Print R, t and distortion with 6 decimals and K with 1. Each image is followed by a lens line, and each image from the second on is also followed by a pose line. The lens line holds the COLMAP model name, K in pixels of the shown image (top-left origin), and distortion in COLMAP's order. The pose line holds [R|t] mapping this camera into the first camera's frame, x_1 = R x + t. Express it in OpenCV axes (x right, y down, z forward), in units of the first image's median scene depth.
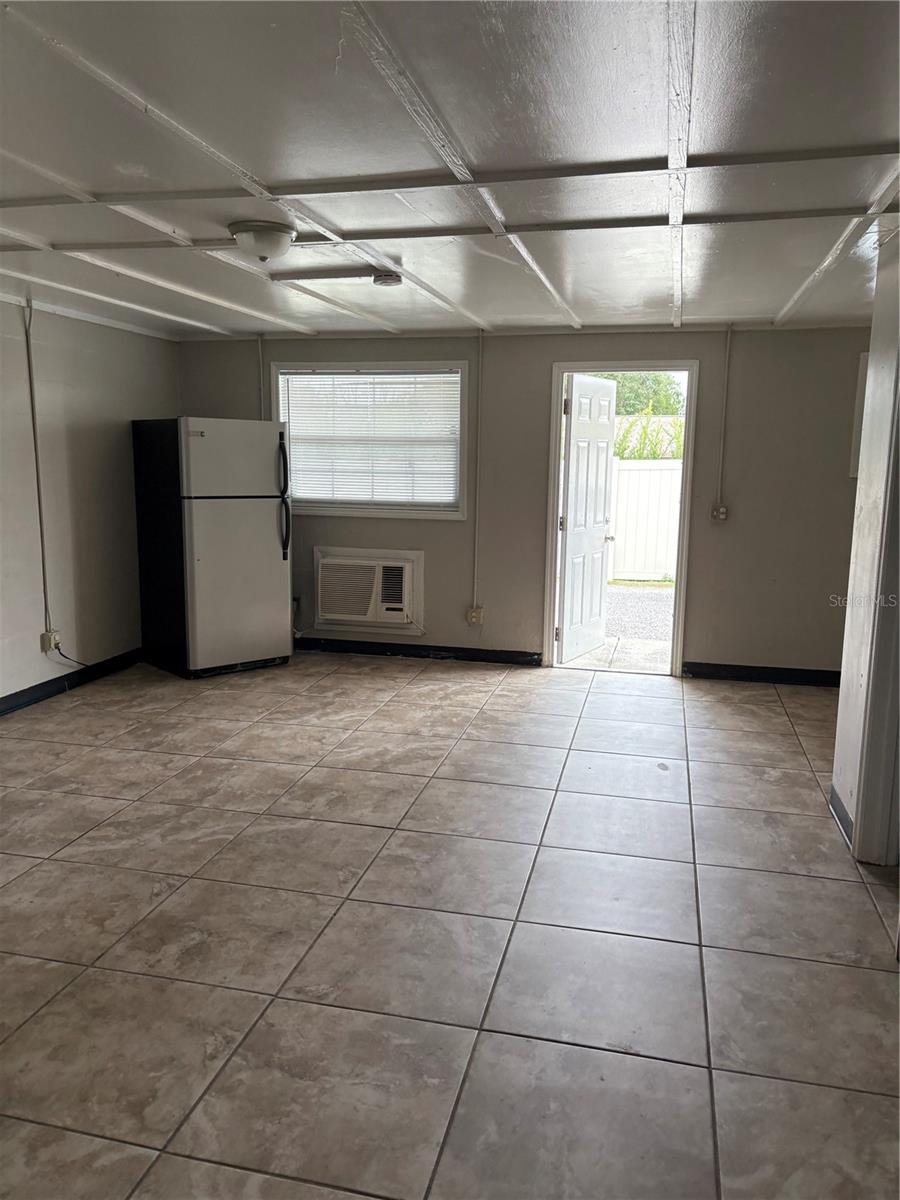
lens RADIAL K [[901.0, 0, 448.6], [0, 901.0, 603.1], [0, 0, 1]] dist [0.087836, -0.095704]
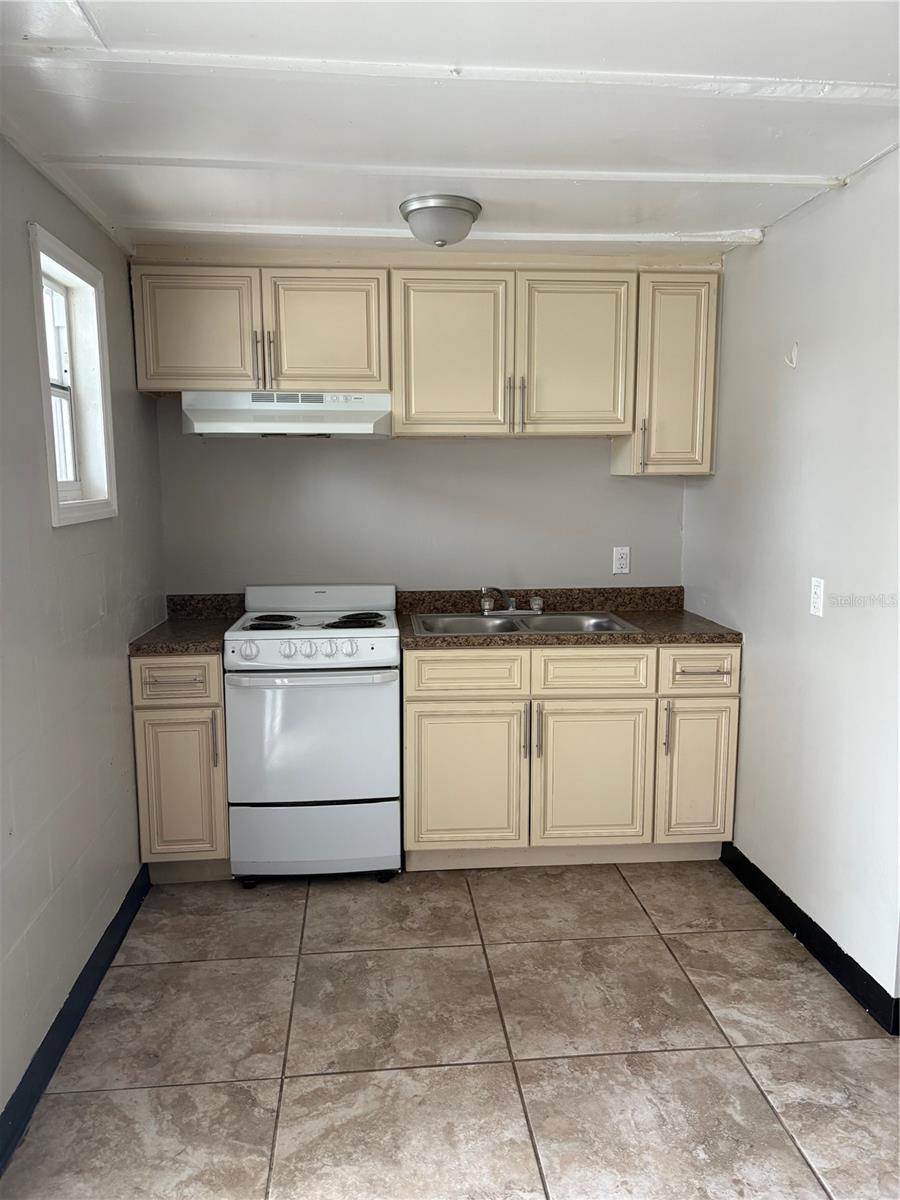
lens RADIAL K [[901.0, 0, 448.6], [0, 901.0, 603.1], [0, 0, 1]] dist [0.087836, -0.095704]
pose [[-0.327374, -0.141800, 0.934194, -0.013828], [0.160034, 0.966071, 0.202720, -0.172613], [-0.931244, 0.215868, -0.293574, 1.049654]]
